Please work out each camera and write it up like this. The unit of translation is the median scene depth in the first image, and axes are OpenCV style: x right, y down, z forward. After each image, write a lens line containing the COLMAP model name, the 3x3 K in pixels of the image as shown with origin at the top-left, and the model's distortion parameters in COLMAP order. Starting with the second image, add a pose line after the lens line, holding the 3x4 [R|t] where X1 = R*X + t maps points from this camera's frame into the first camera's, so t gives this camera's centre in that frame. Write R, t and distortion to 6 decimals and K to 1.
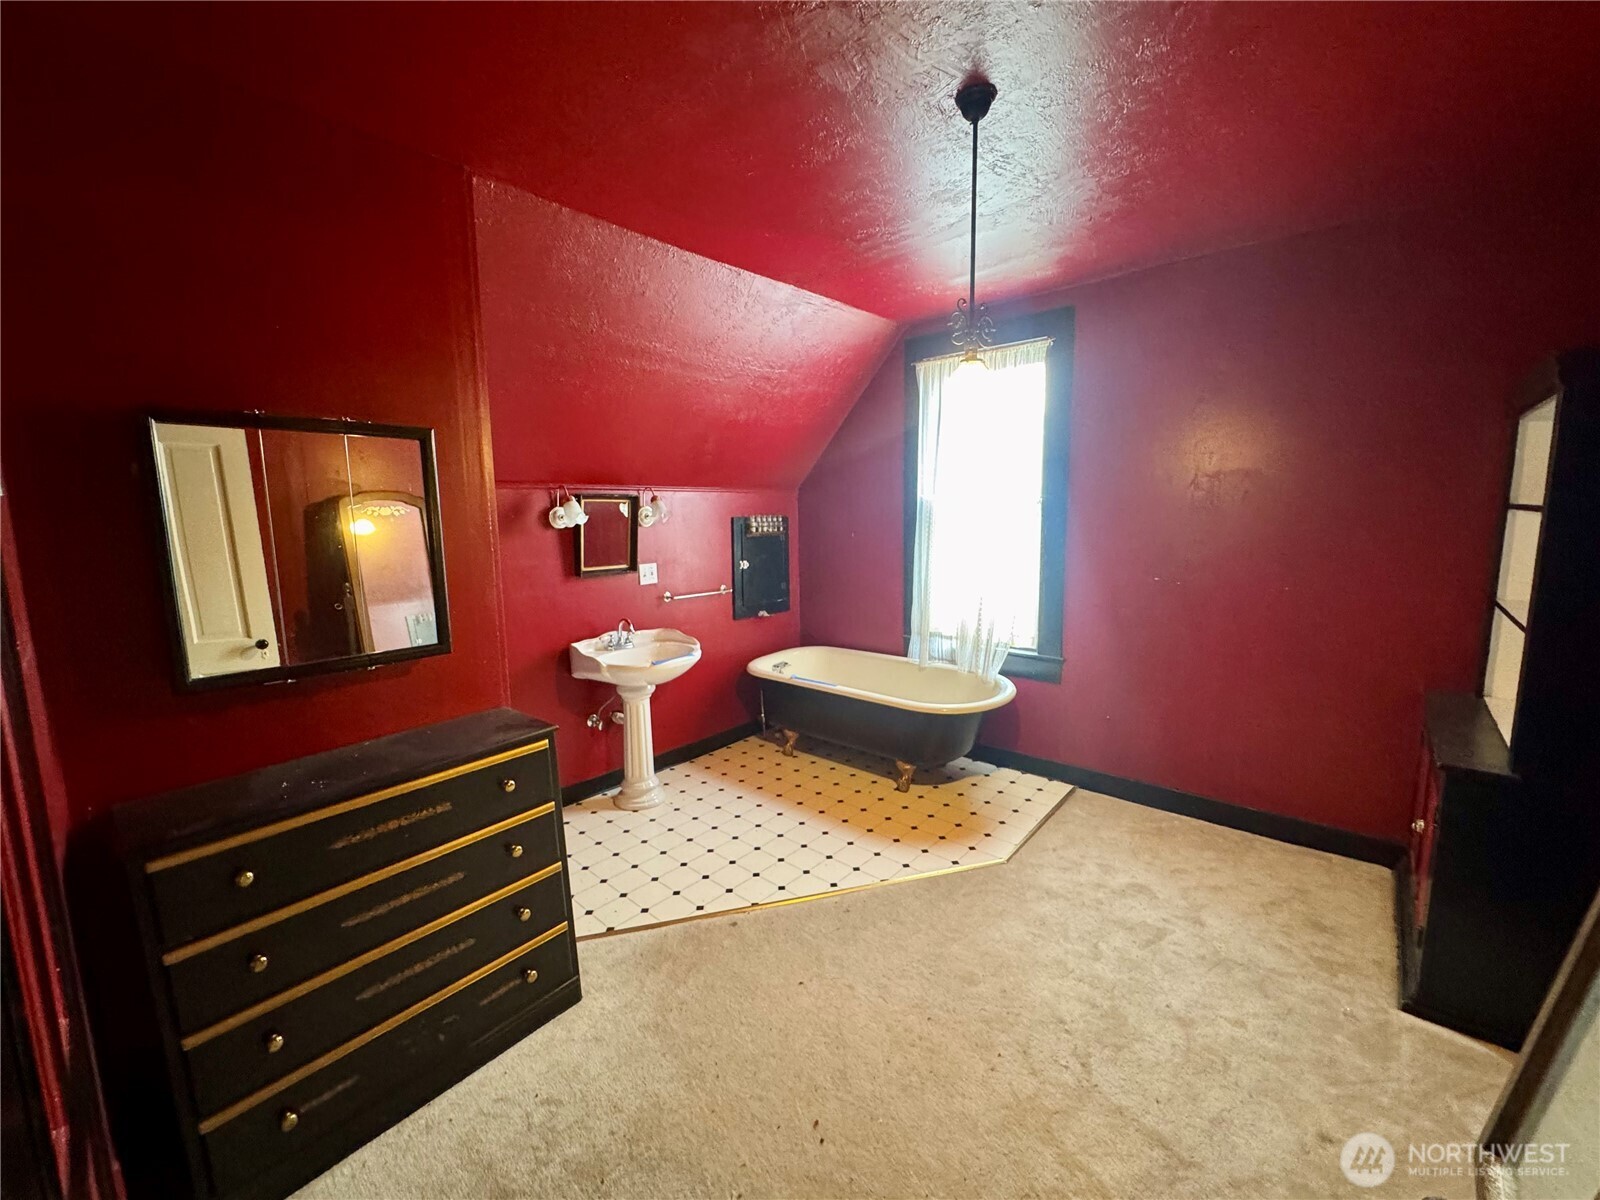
lens RADIAL K [[636.2, 0, 800.0], [0, 636.2, 600.0], [0, 0, 1]] dist [-0.003077, 0.000350]
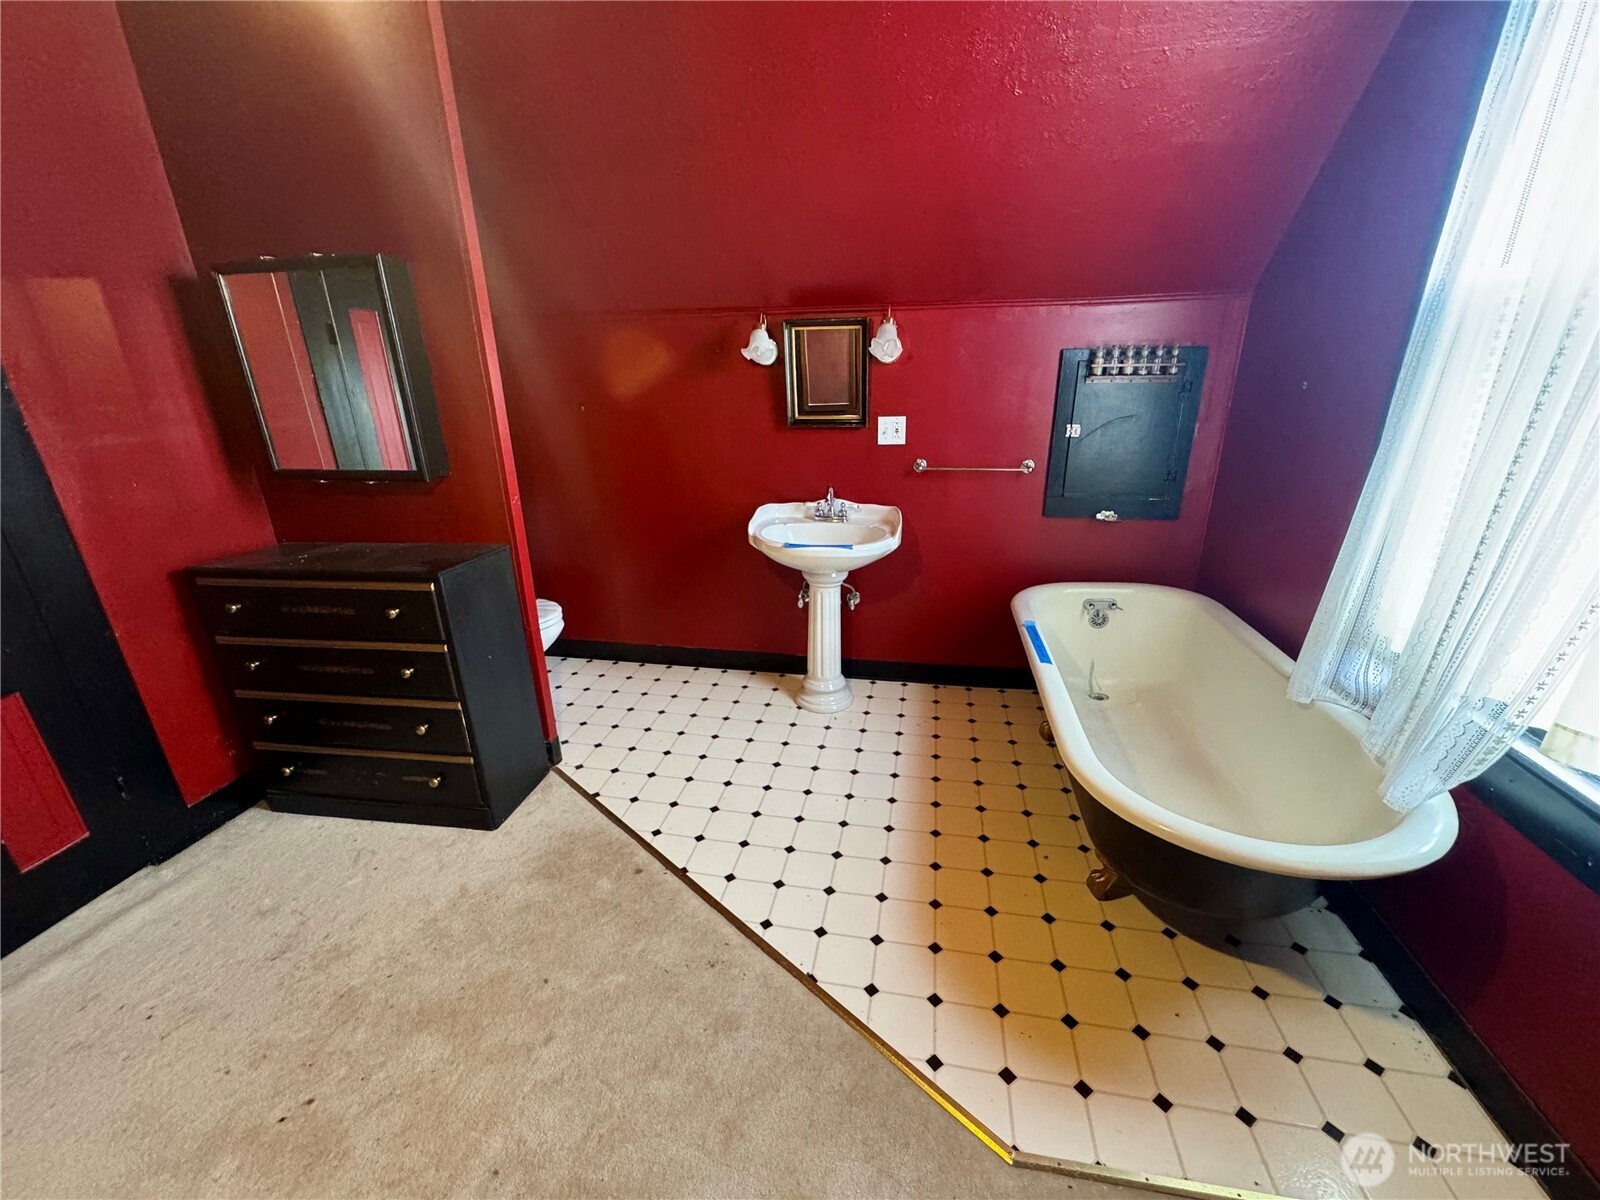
lens RADIAL K [[636.2, 0, 800.0], [0, 636.2, 600.0], [0, 0, 1]] dist [-0.003077, 0.000350]
pose [[0.515899, 0.295800, -0.803959, 0.399593], [-0.107948, 0.953459, 0.281536, -0.055443], [0.849821, -0.058458, 0.523820, 0.548098]]
